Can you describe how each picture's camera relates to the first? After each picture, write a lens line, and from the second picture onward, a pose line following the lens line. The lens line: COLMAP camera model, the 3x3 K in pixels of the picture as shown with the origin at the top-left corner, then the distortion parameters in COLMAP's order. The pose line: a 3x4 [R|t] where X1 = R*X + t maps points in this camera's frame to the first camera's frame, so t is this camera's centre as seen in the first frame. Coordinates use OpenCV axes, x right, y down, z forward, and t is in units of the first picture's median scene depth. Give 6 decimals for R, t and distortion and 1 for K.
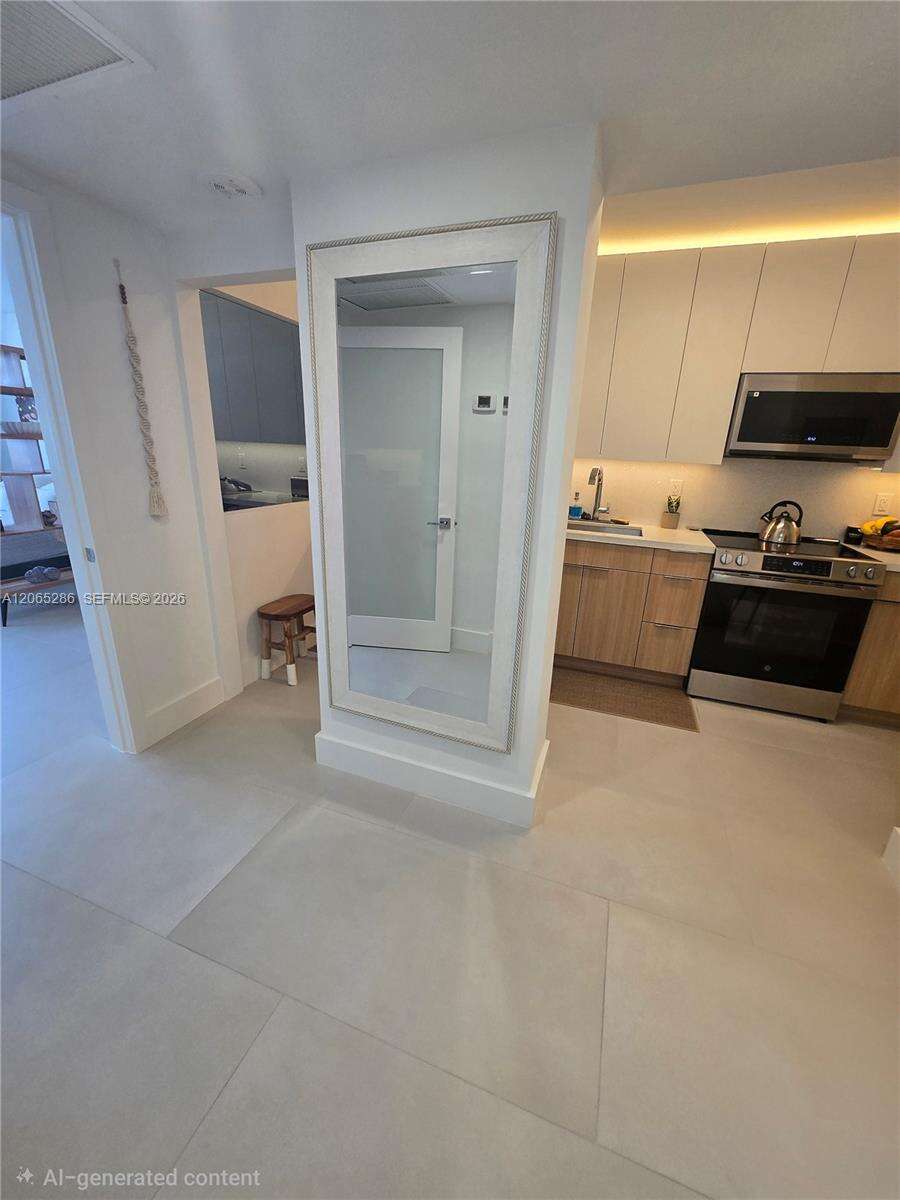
lens RADIAL K [[469.1, 0, 460.5], [0, 469.1, 598.4], [0, 0, 1]] dist [0.003033, -0.001036]
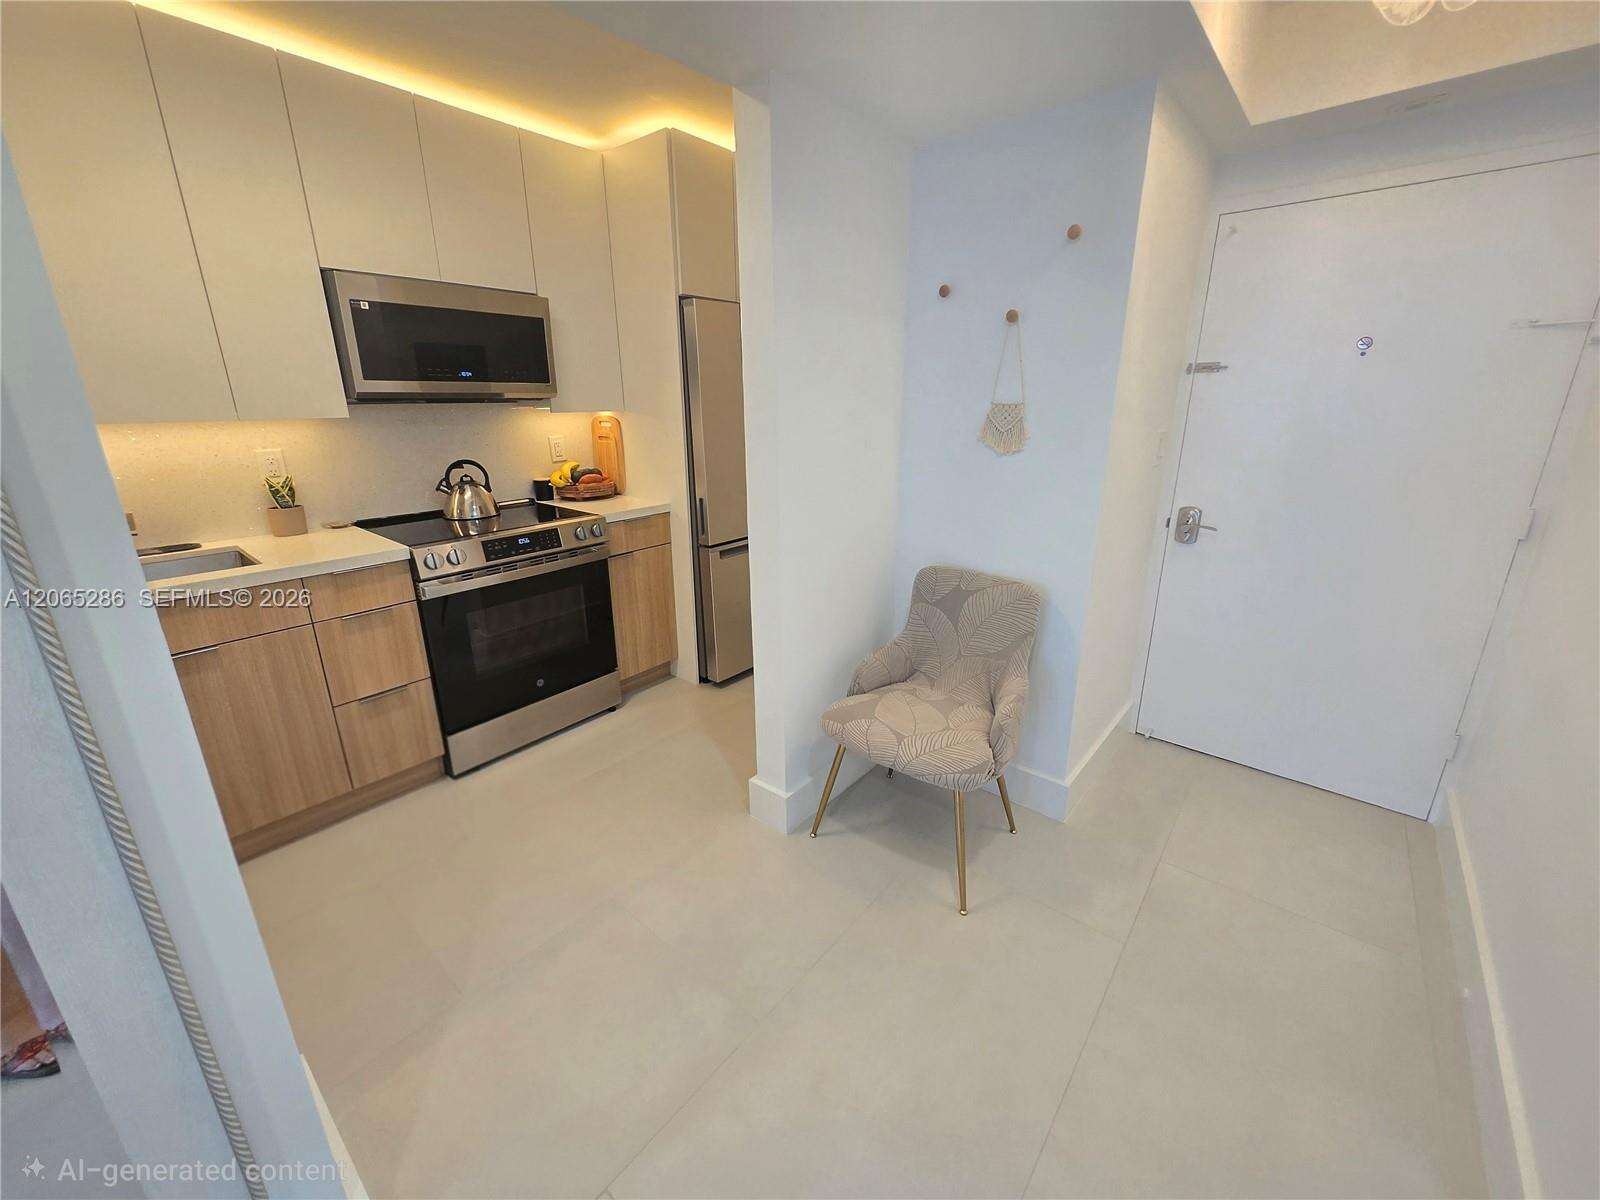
lens RADIAL K [[625.5, 0, 796.4], [0, 625.5, 582.1], [0, 0, 1]] dist [0.003033, -0.001036]
pose [[0.356923, -0.308924, 0.881573, -0.022814], [0.309288, 0.929586, 0.200527, -0.069757], [-0.881446, 0.201088, 0.427337, 0.182663]]
